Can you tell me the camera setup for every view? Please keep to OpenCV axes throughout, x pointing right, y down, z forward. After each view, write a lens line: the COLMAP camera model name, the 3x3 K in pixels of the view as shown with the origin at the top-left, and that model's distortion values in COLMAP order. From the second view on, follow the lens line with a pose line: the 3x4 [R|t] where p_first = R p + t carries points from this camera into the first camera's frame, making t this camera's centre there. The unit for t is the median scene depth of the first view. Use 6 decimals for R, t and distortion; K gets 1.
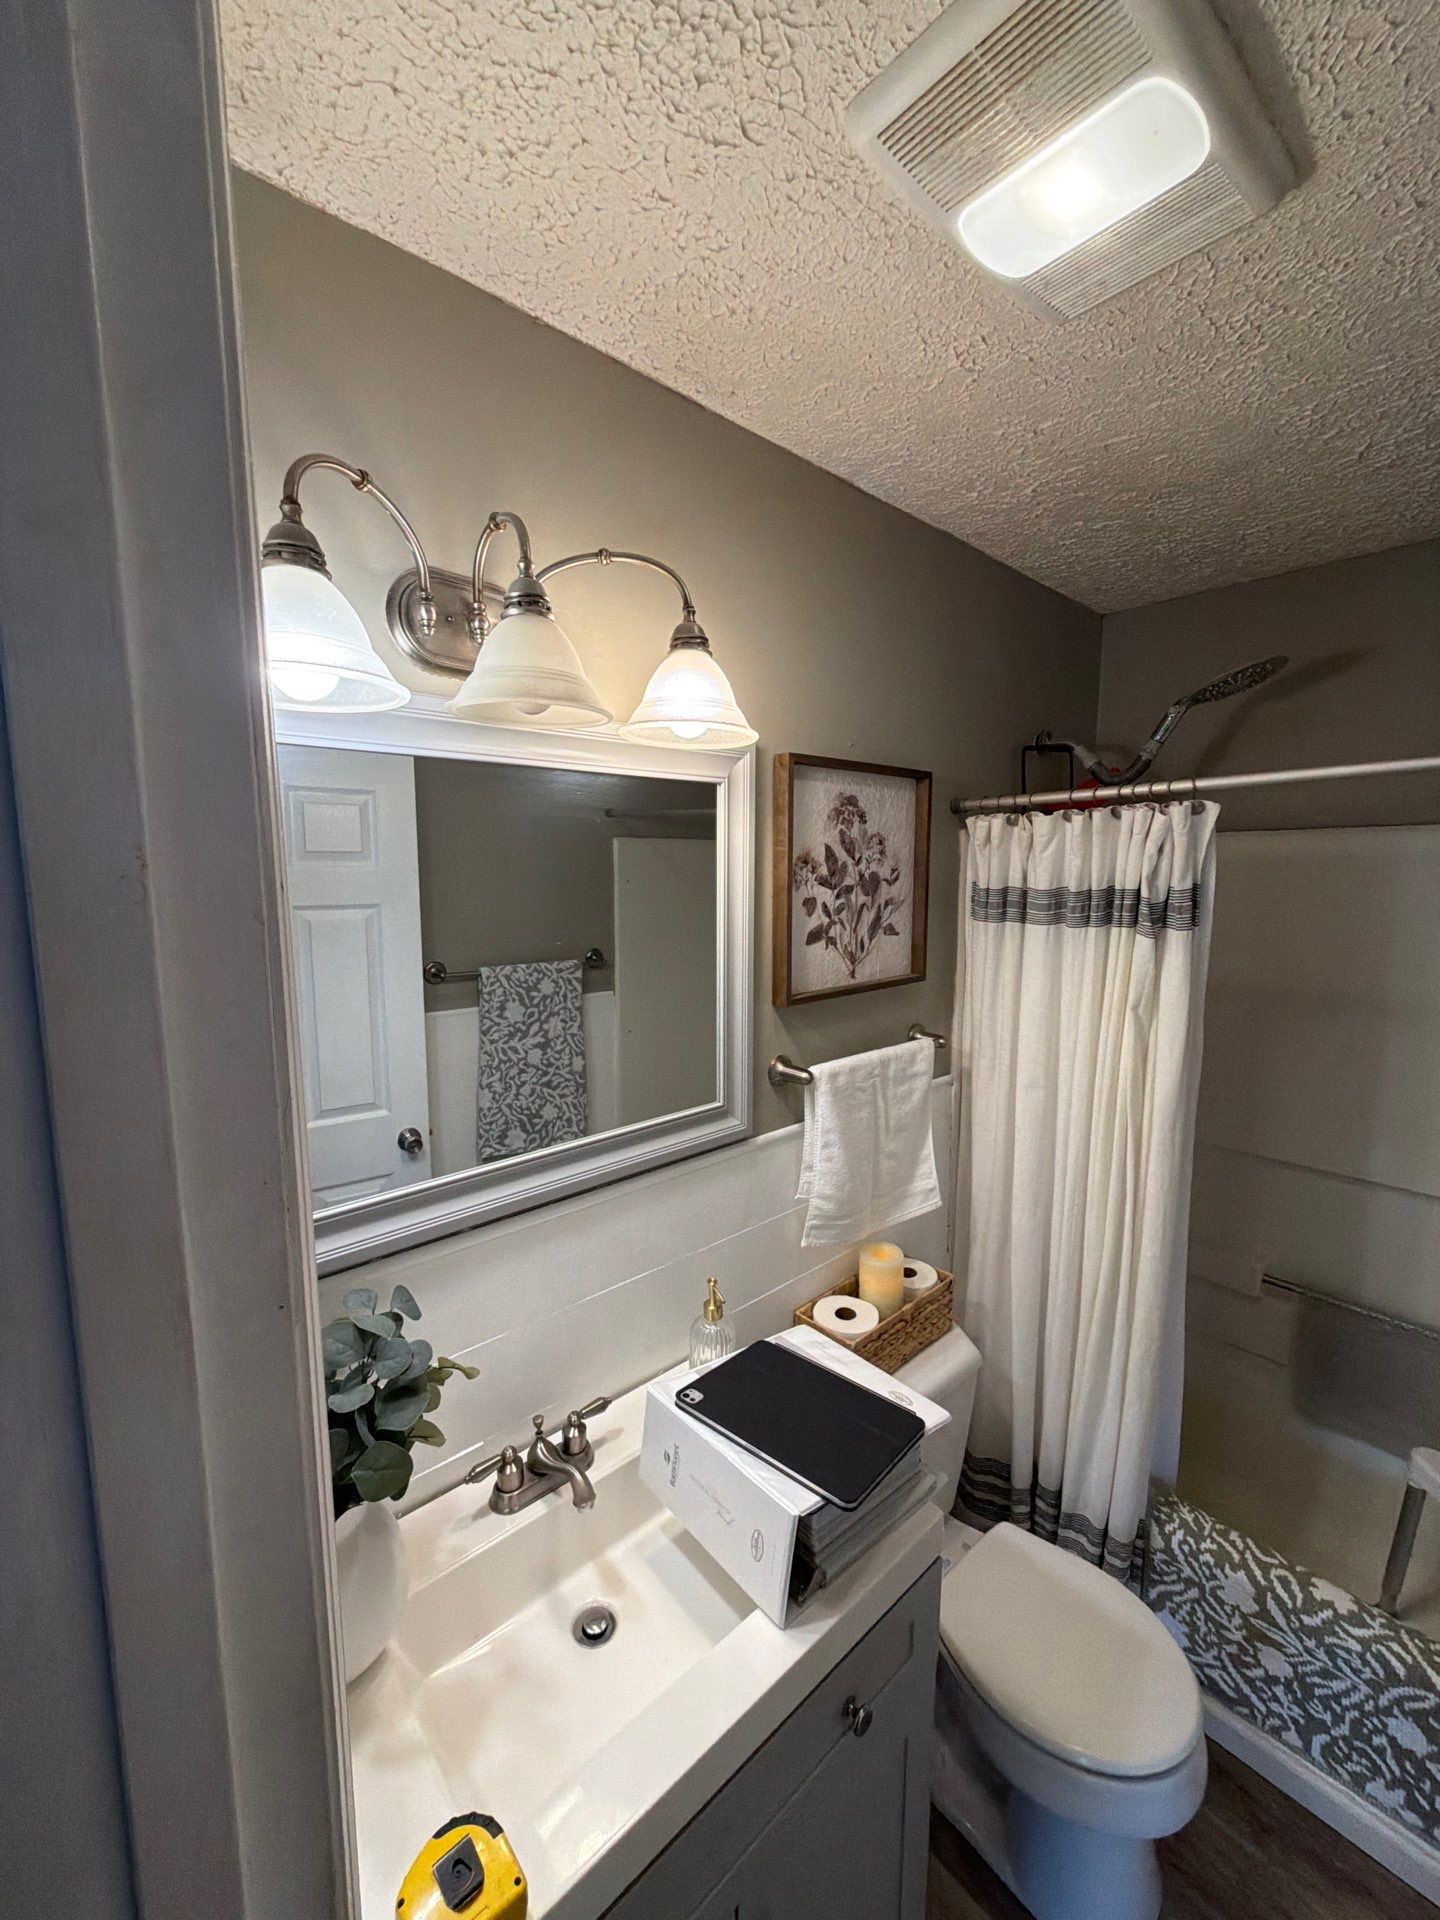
lens RADIAL K [[757.6, 0, 721.7], [0, 757.6, 958.2], [0, 0, 1]] dist [-0.002320, 0.000373]
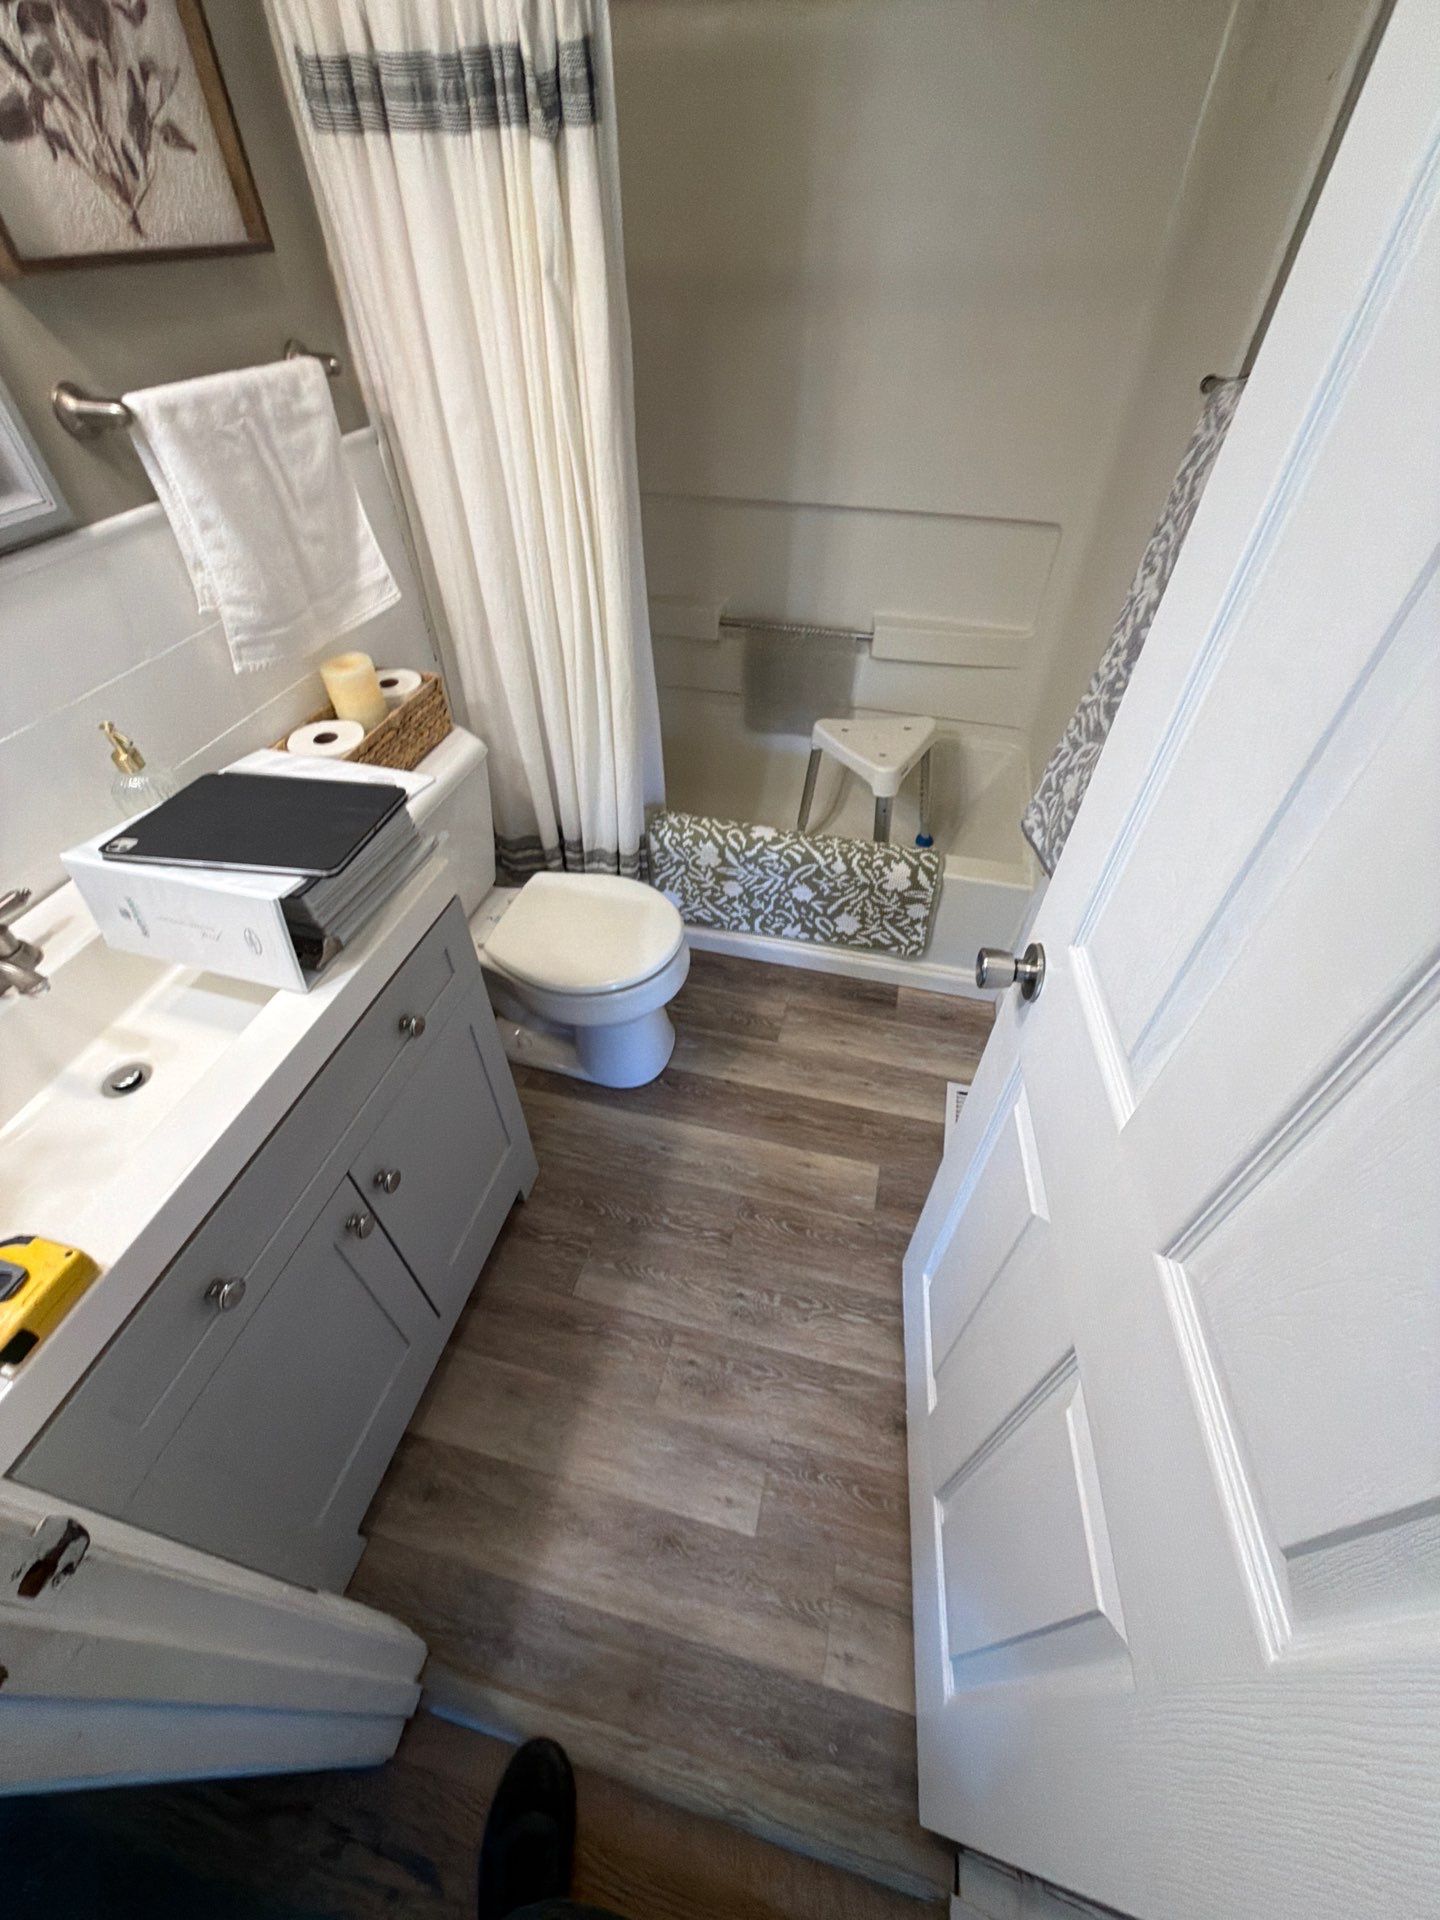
lens RADIAL K [[757.6, 0, 715.0], [0, 757.6, 951.5], [0, 0, 1]] dist [-0.002320, 0.000373]
pose [[0.830000, -0.387457, 0.401219, 0.088444], [0.062792, 0.779672, 0.623031, 0.134652], [-0.554218, -0.491923, 0.671457, 0.009966]]
